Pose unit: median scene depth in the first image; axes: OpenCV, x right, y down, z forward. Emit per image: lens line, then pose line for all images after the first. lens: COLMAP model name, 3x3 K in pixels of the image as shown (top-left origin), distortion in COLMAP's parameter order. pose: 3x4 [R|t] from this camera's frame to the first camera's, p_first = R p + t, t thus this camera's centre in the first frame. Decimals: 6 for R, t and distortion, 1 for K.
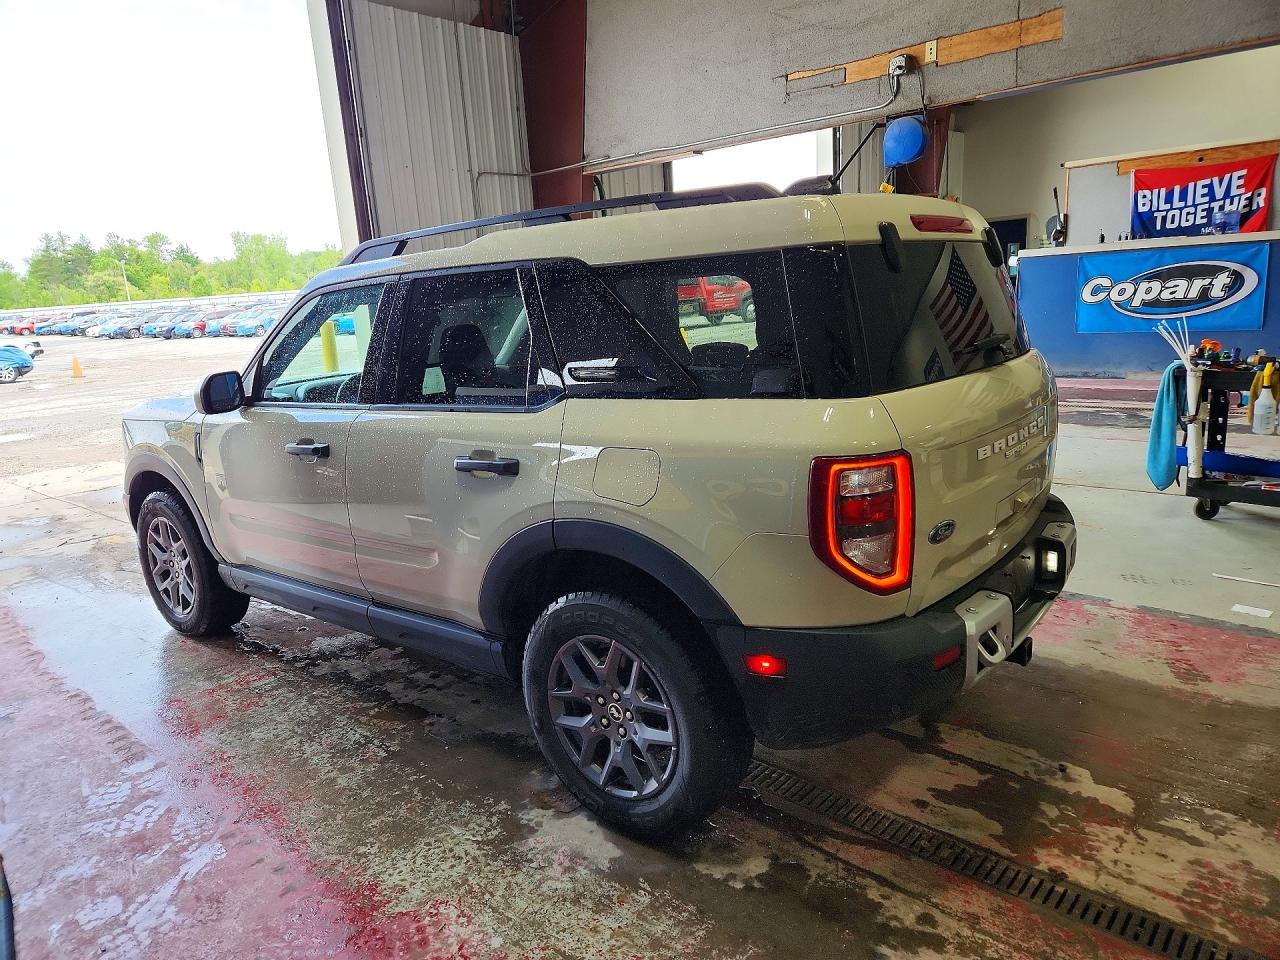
lens RADIAL K [[897.8, 0, 627.1], [0, 897.8, 487.0], [0, 0, 1]] dist [0.000177, 0.002353]
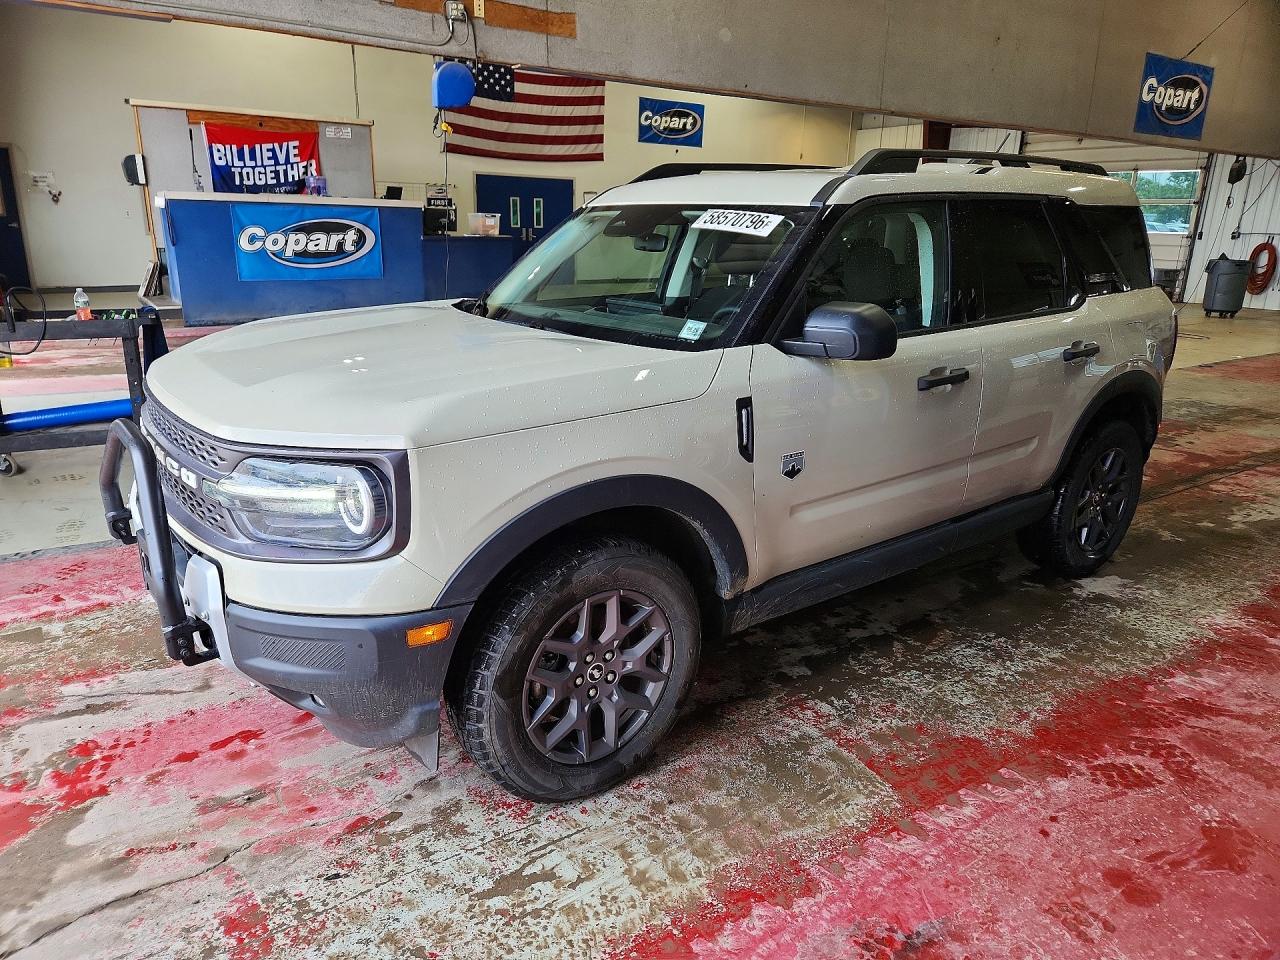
lens RADIAL K [[897.8, 0, 627.1], [0, 897.8, 487.0], [0, 0, 1]] dist [0.000177, 0.002353]
pose [[0.196102, -0.211174, 0.957575, -0.443244], [0.171634, 0.968853, 0.178512, -0.051238], [-0.965446, 0.129346, 0.226238, 0.376584]]
